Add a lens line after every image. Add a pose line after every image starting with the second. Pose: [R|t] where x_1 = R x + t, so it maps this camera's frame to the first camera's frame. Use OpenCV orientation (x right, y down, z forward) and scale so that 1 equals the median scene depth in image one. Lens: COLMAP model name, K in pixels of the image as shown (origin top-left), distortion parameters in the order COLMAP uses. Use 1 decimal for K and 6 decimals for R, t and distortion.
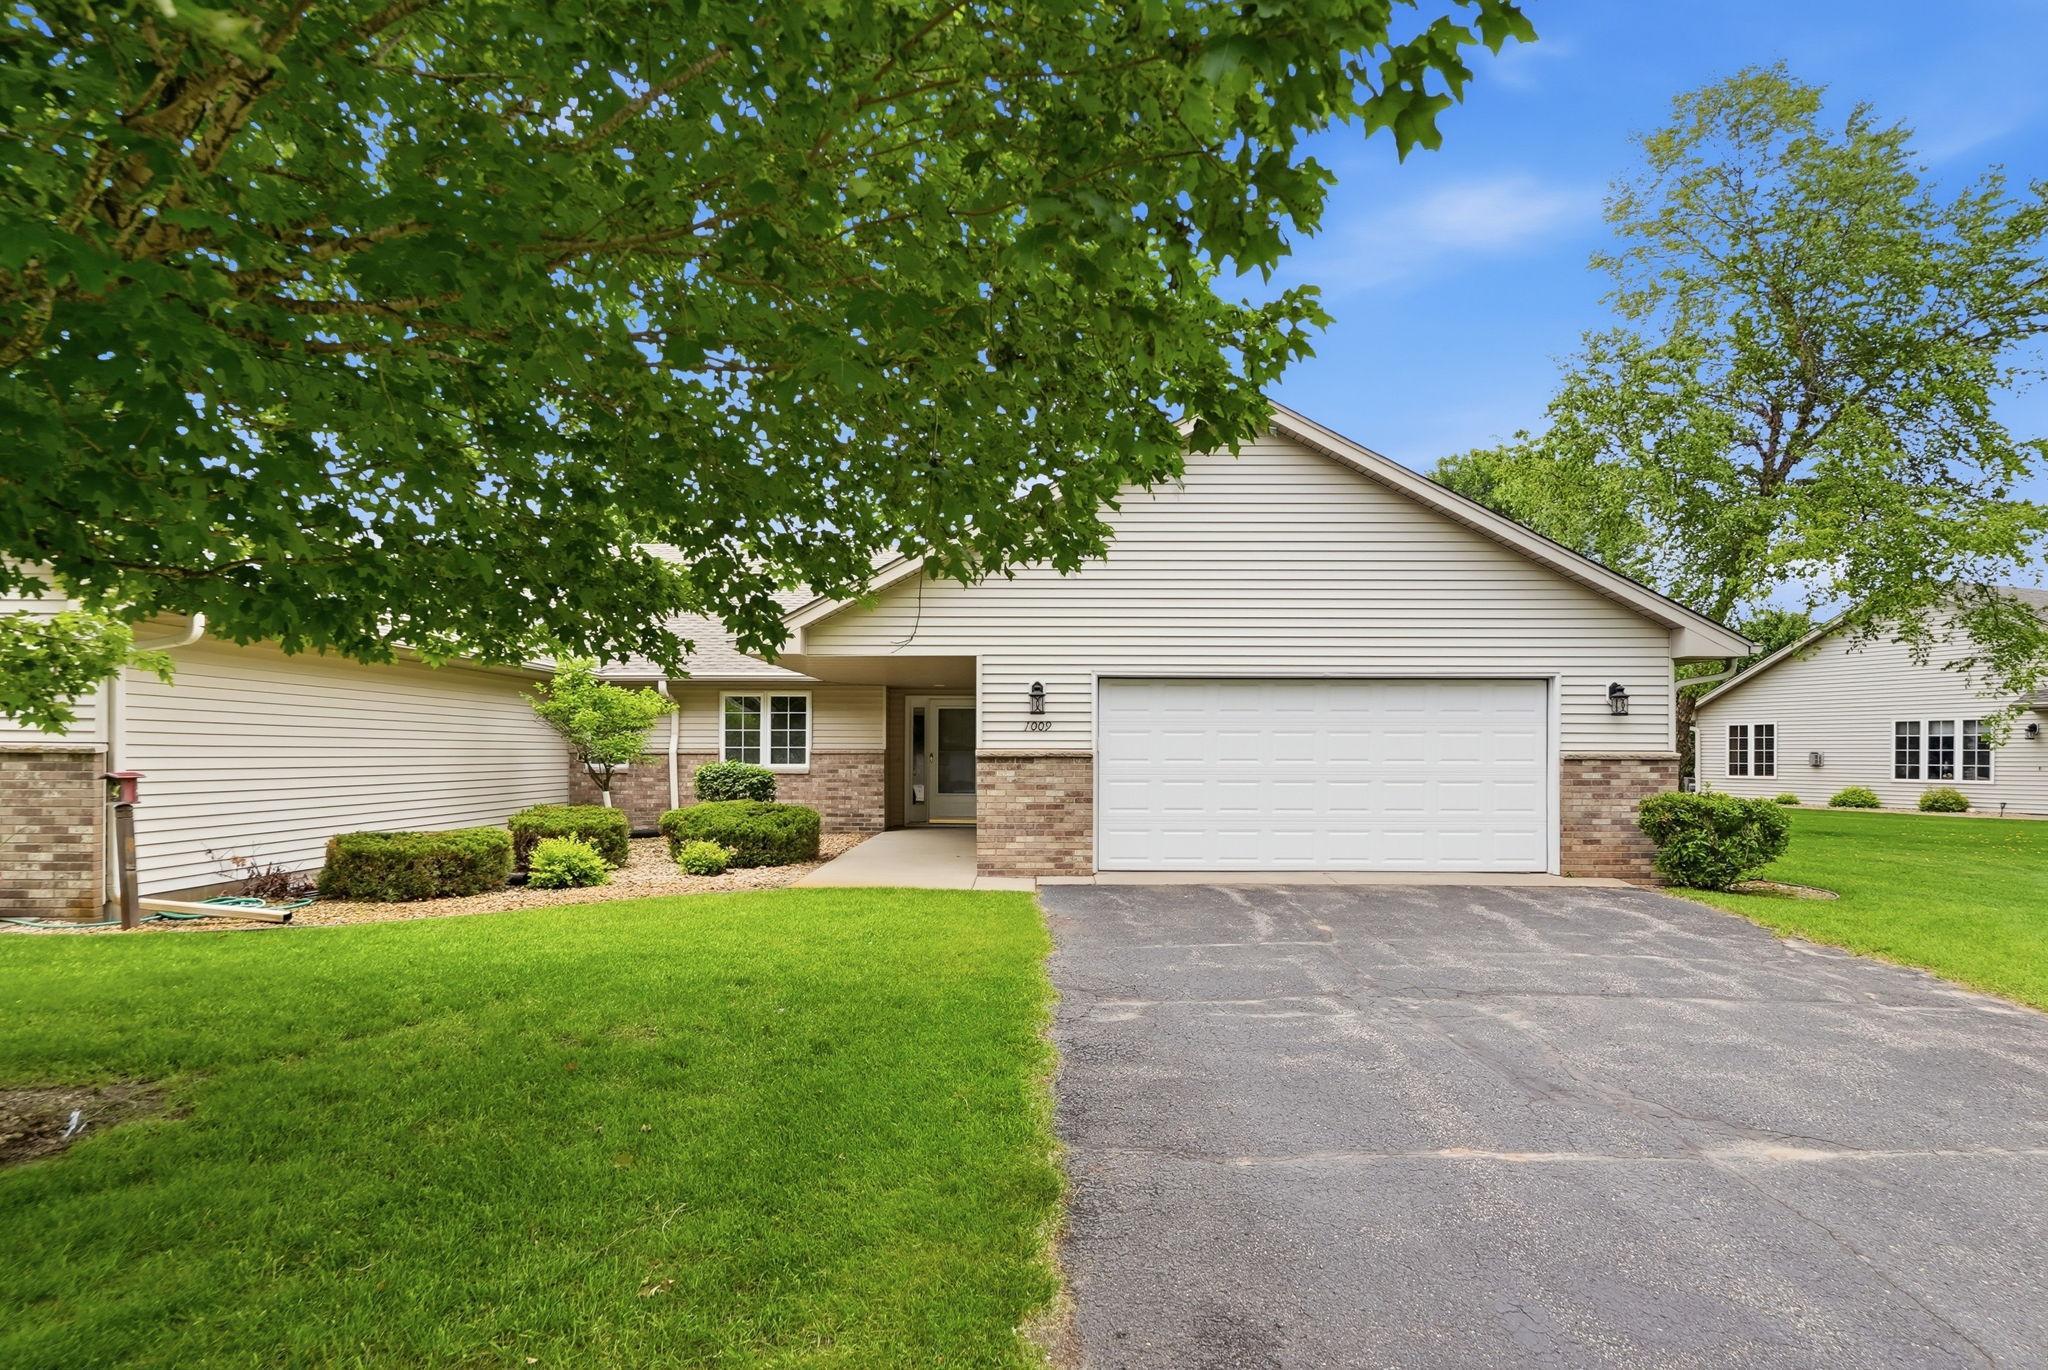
lens RADIAL K [[999.2, 0, 1043.7], [0, 999.2, 711.6], [0, 0, 1]] dist [0.018482, -0.000228]
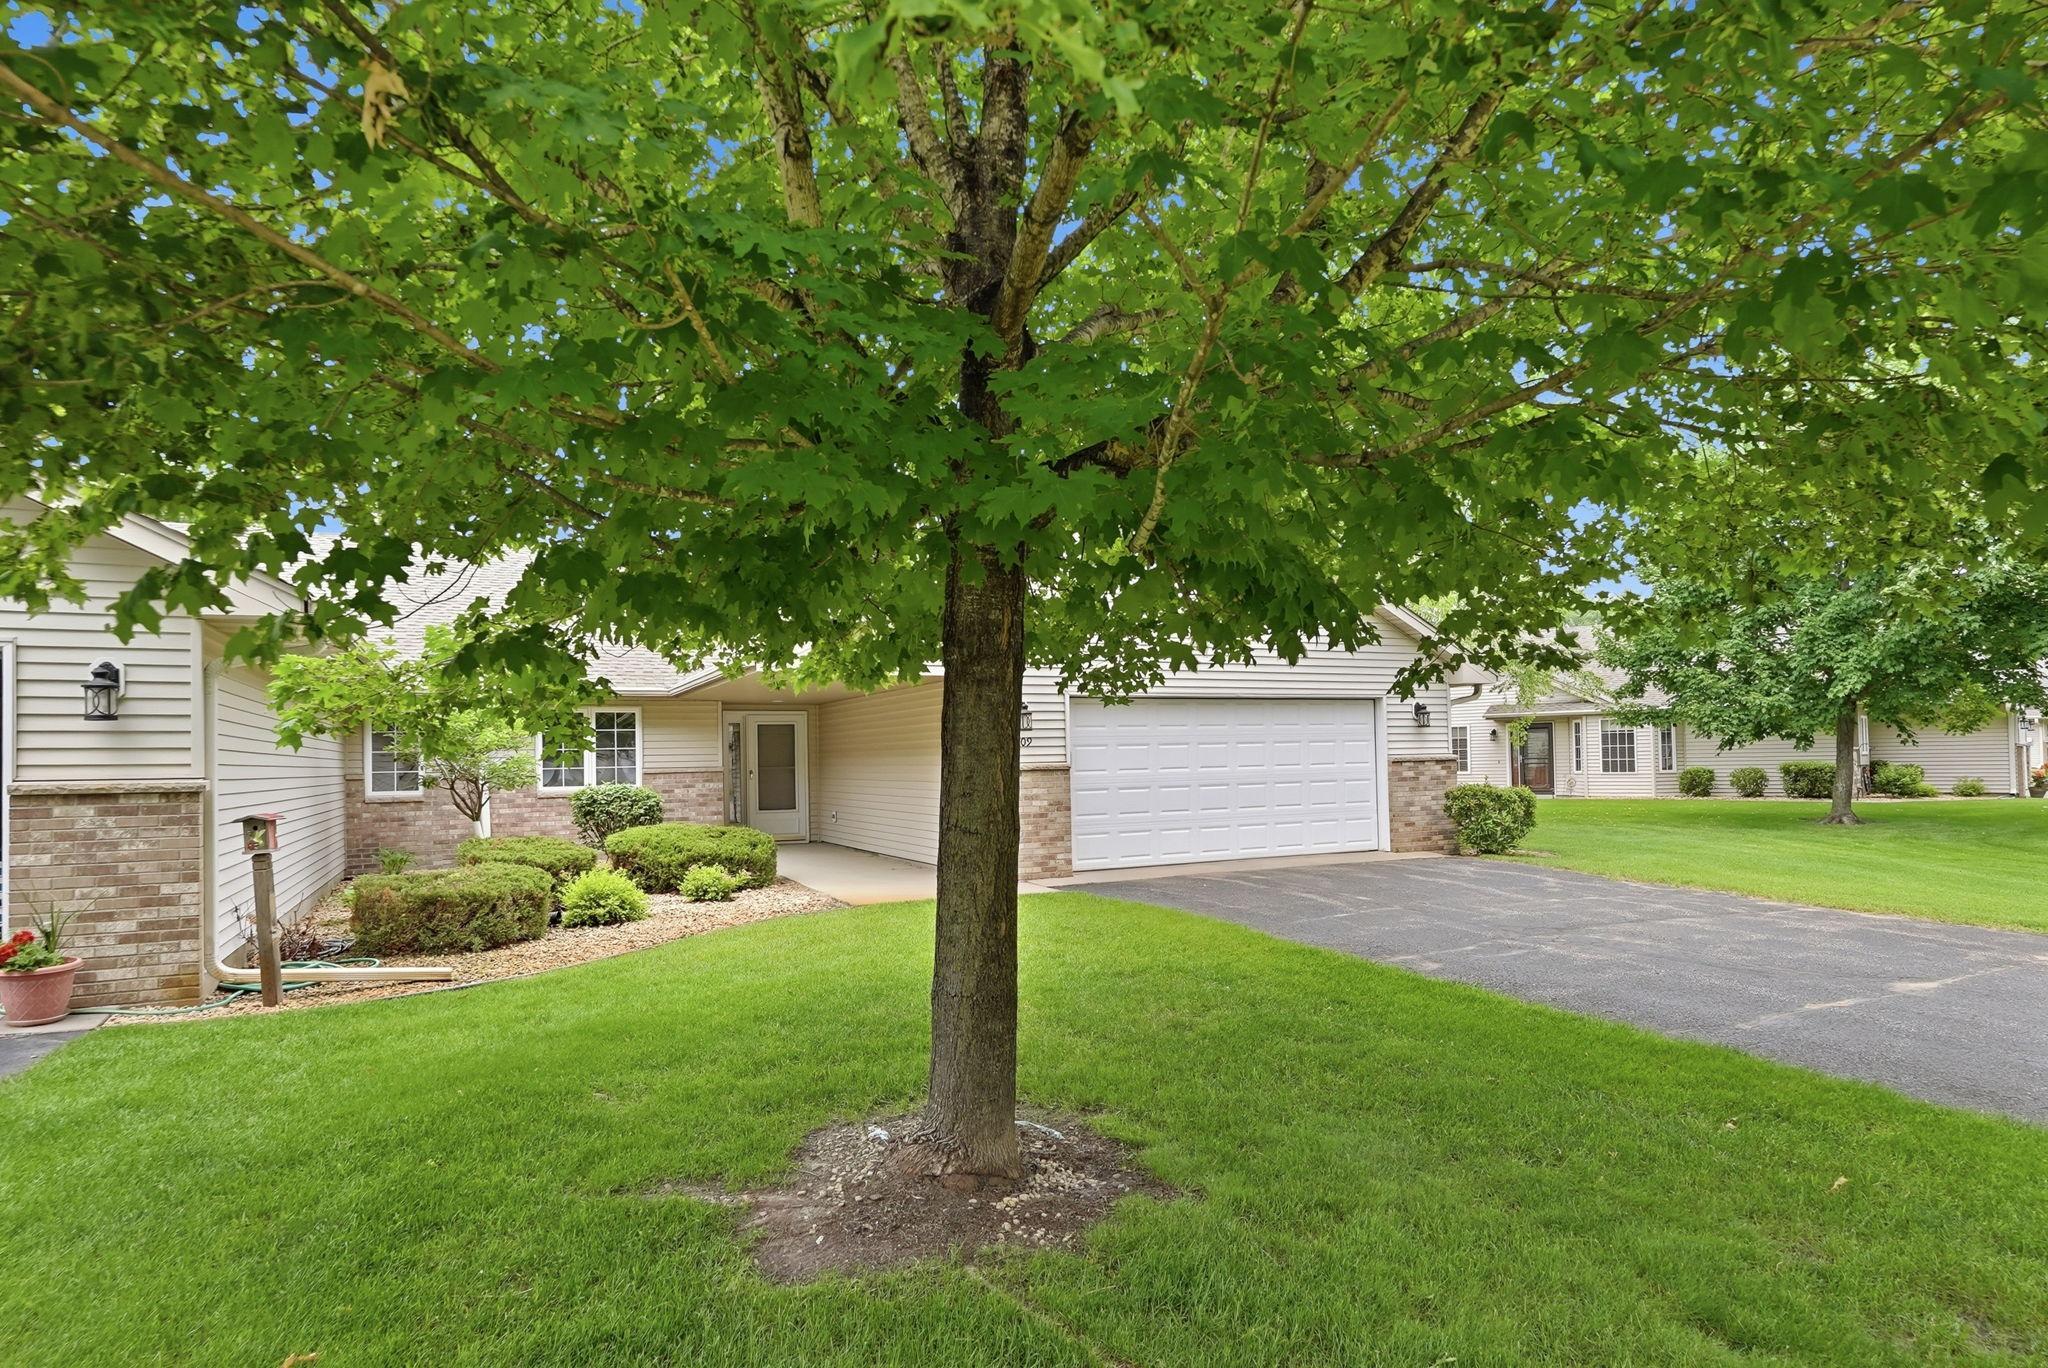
lens RADIAL K [[1007.3, 0, 994.7], [0, 1007.3, 720.7], [0, 0, 1]] dist [0.001704, 0.000197]
pose [[0.915689, -0.004900, 0.401858, -0.574450], [0.005598, 0.999984, -0.000562, -0.008922], [-0.401849, 0.002764, 0.915702, 0.019443]]
